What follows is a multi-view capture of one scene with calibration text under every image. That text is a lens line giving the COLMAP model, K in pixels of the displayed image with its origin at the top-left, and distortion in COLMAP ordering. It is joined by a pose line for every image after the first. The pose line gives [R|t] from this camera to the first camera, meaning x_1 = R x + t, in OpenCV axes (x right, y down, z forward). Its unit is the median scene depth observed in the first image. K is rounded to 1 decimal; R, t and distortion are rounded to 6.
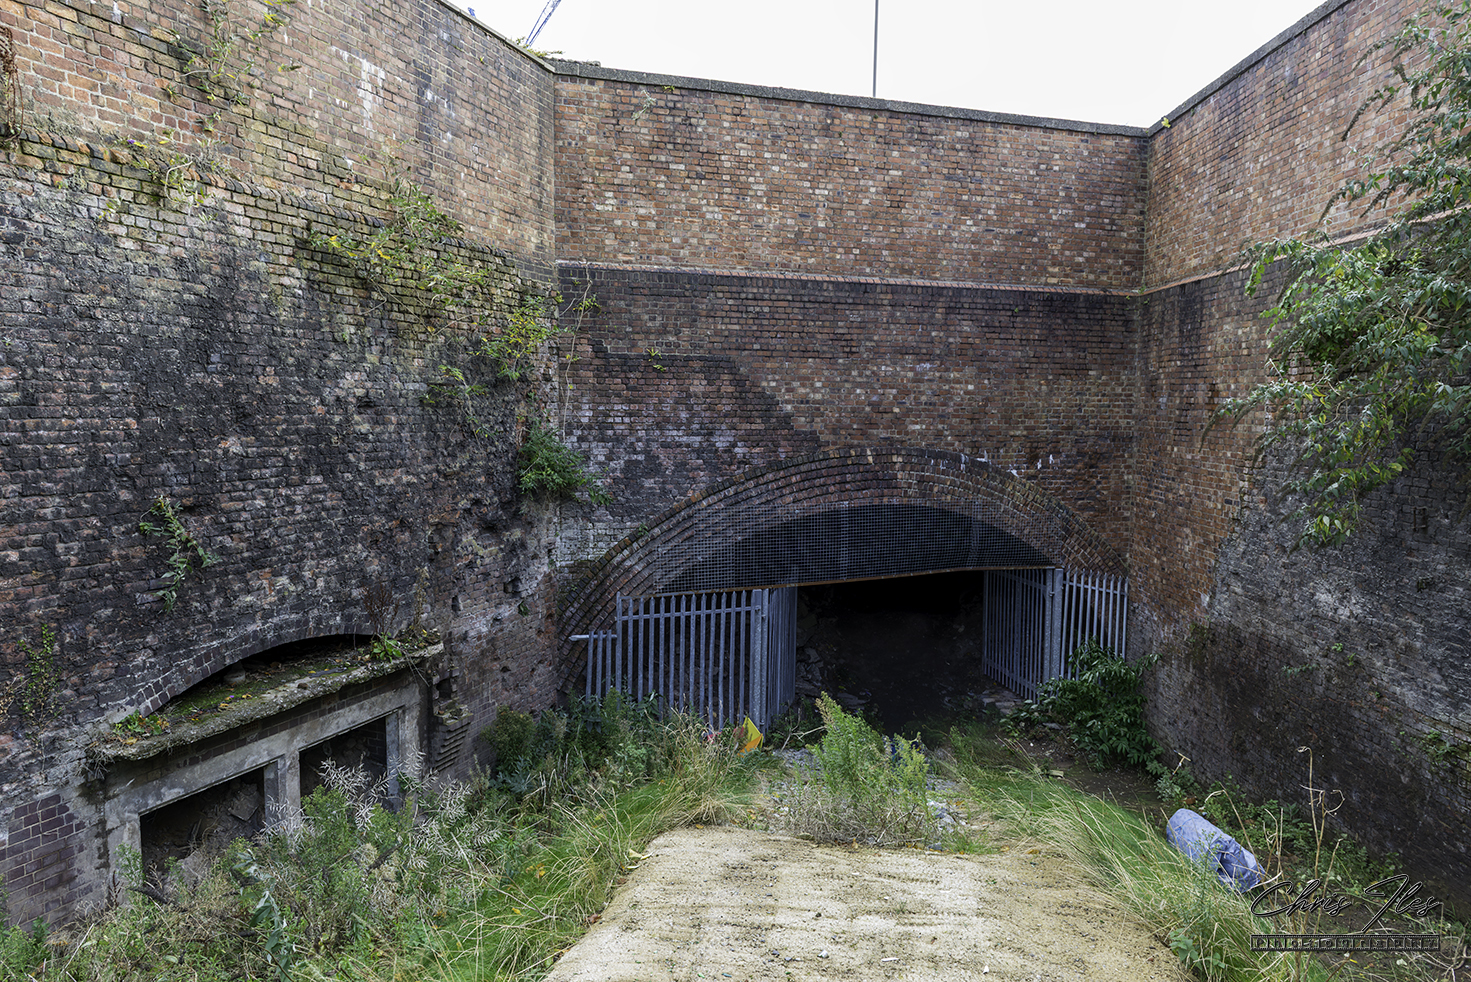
lens RADIAL K [[998.4, 0, 735.5], [0, 998.4, 491.0], [0, 0, 1]] dist [0.001318, -0.000330]
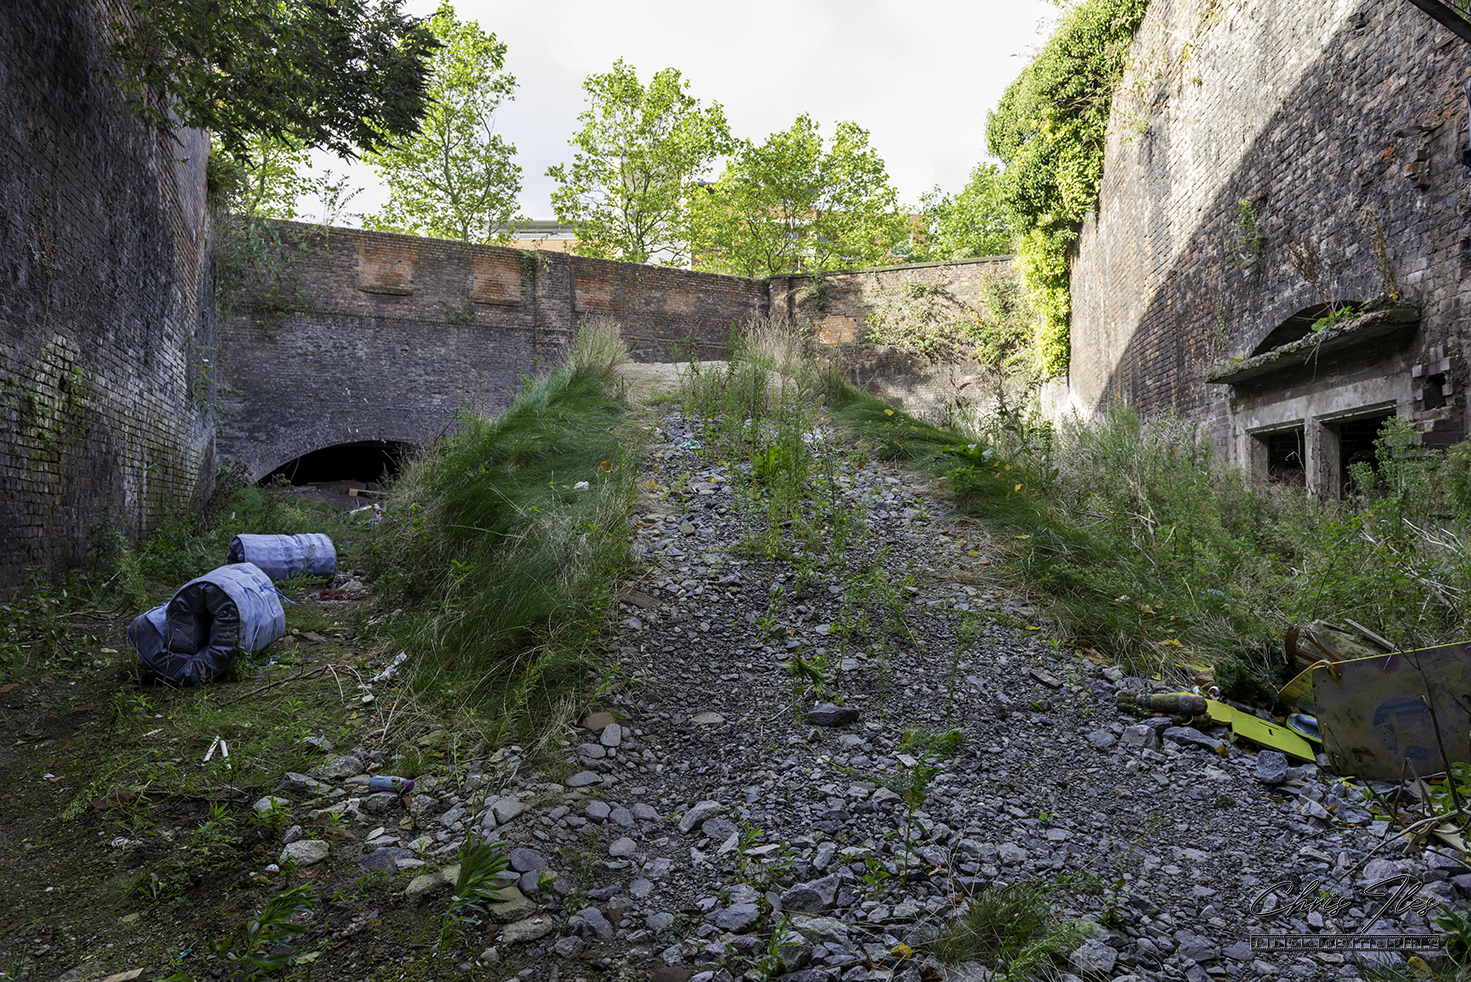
lens RADIAL K [[998.4, 0, 735.5], [0, 998.4, 491.0], [0, 0, 1]] dist [0.001318, -0.000330]
pose [[-0.969108, -0.017066, -0.246045, 0.360603], [-0.034061, 0.997305, 0.064984, 0.287892], [0.244273, 0.071357, -0.967078, 1.835848]]
